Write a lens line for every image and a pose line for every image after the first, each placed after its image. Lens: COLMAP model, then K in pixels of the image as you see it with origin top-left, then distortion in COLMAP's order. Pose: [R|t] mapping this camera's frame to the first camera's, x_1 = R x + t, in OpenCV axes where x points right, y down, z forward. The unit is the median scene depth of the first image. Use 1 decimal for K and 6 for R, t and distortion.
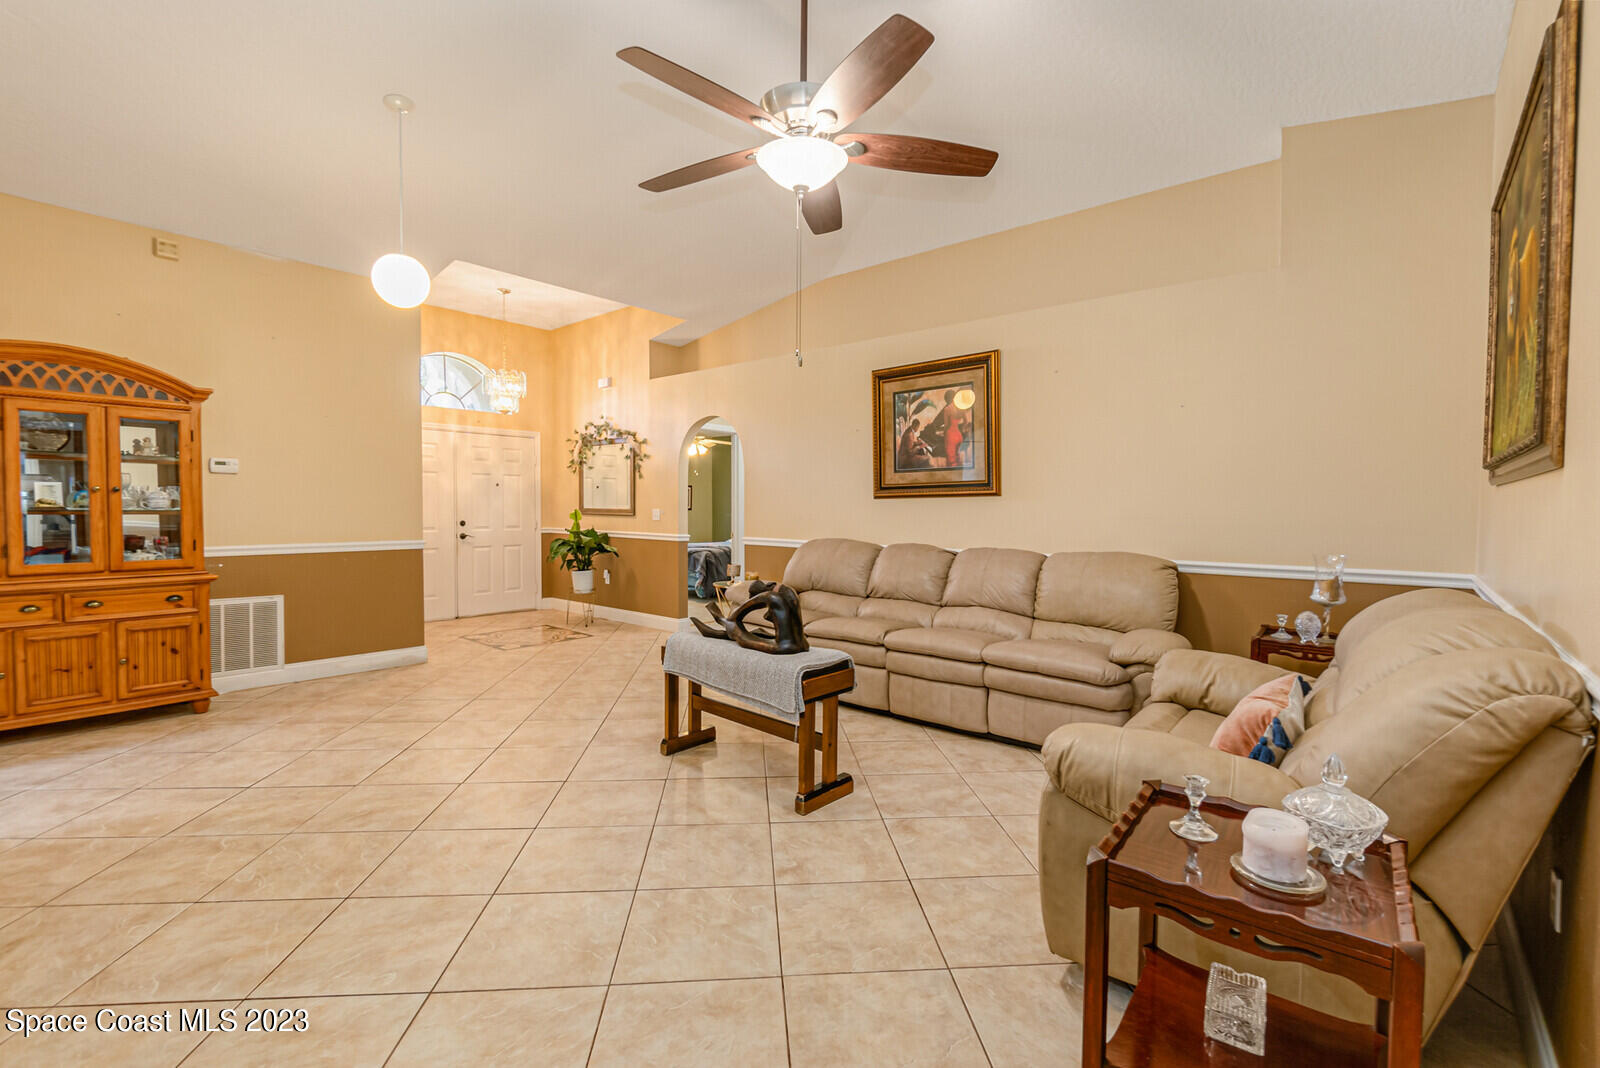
lens RADIAL K [[698.5, 0, 784.4], [0, 698.5, 528.5], [0, 0, 1]] dist [0.002277, -0.000258]
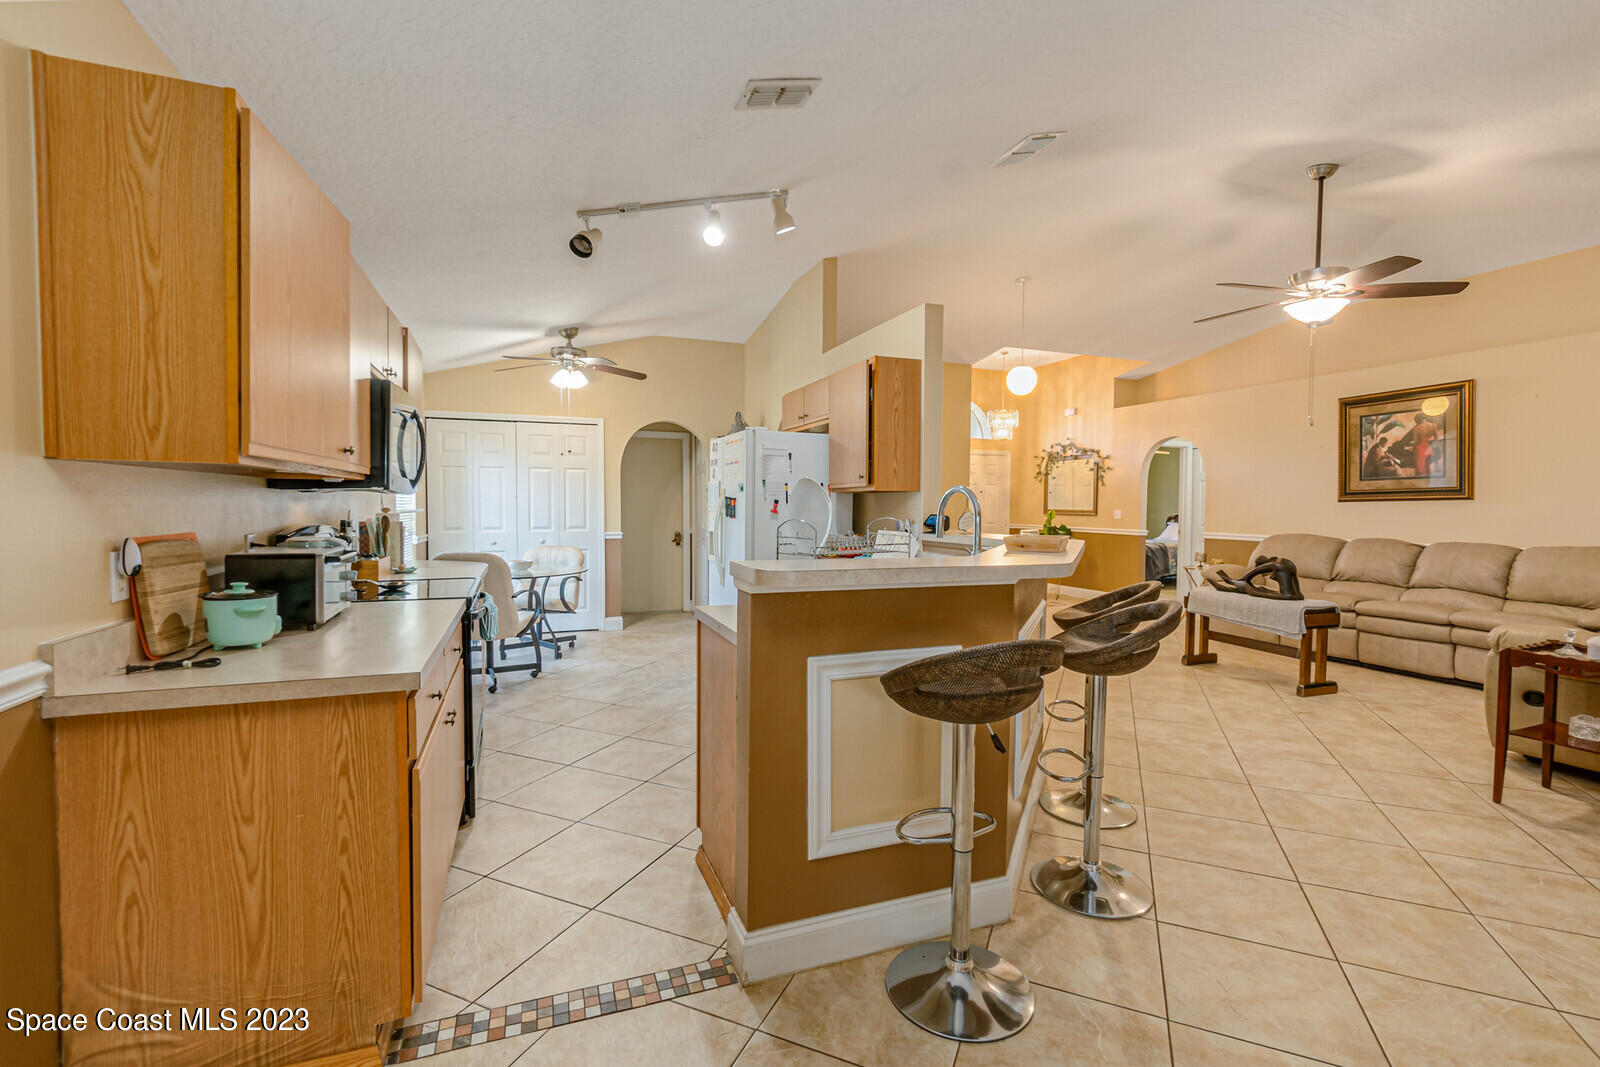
lens RADIAL K [[698.5, 0, 803.1], [0, 698.5, 530.5], [0, 0, 1]] dist [0.002277, -0.000258]
pose [[0.888582, 0.015929, -0.458441, -0.184416], [-0.014883, 0.999872, 0.005895, 0.018842], [0.458476, 0.001585, 0.888705, -0.680009]]
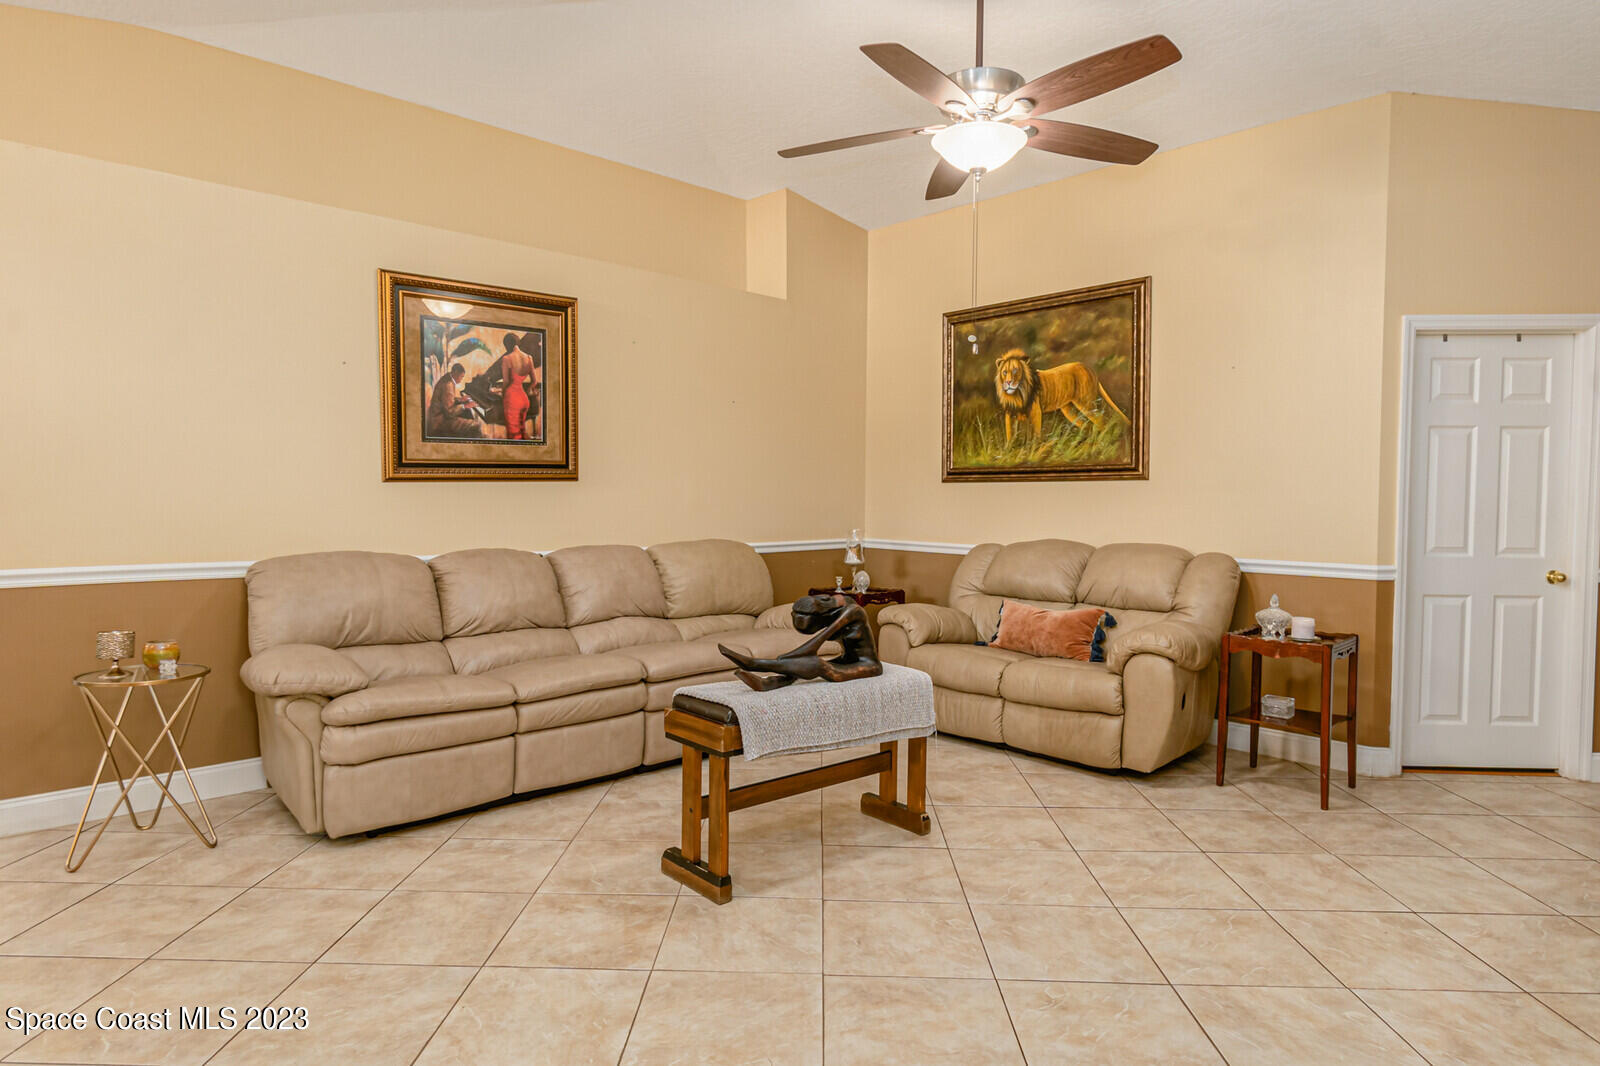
lens RADIAL K [[932.7, 0, 800.5], [0, 932.7, 534.3], [0, 0, 1]] dist [0.002957, 0.003409]
pose [[0.087296, -0.051981, 0.994825, -0.820192], [0.024970, 0.998438, 0.049979, -0.036065], [-0.995869, 0.020478, 0.088458, 0.718169]]
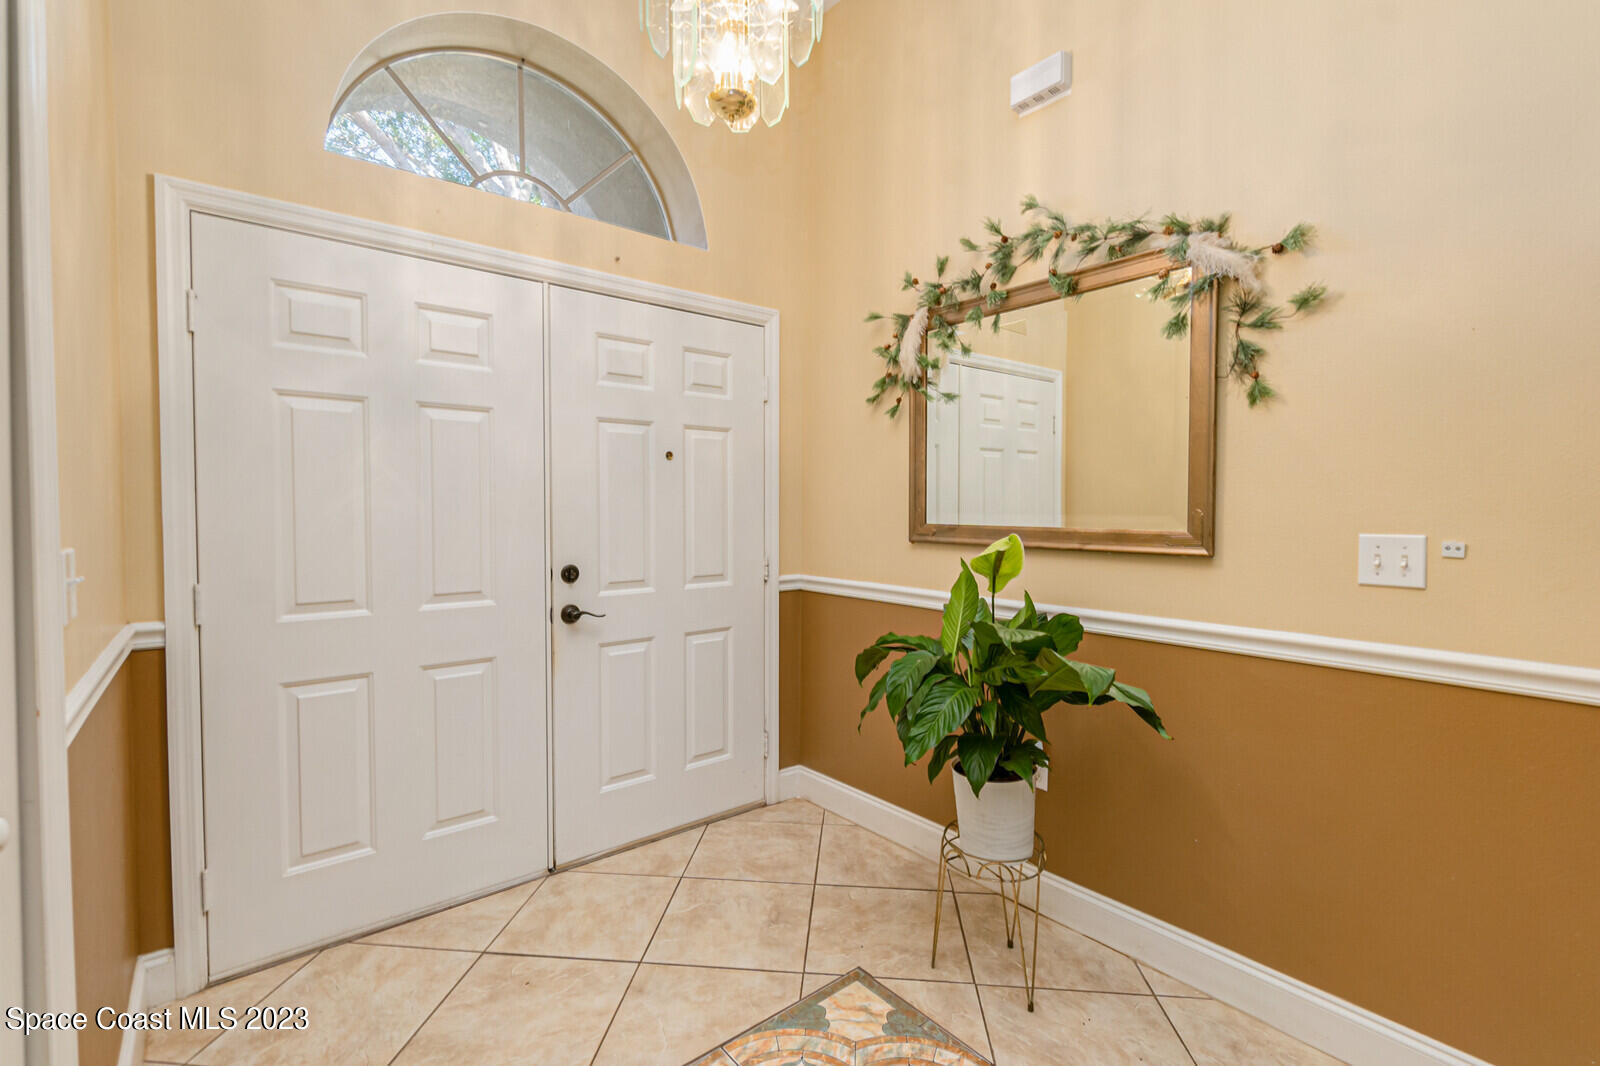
lens RADIAL K [[698.5, 0, 775.2], [0, 698.5, 533.3], [0, 0, 1]] dist [0.002277, -0.000258]
pose [[0.983599, -0.000904, -0.180367, -0.566964], [0.001355, 0.999996, 0.002376, -0.048744], [0.180364, -0.002581, 0.983596, 1.282750]]
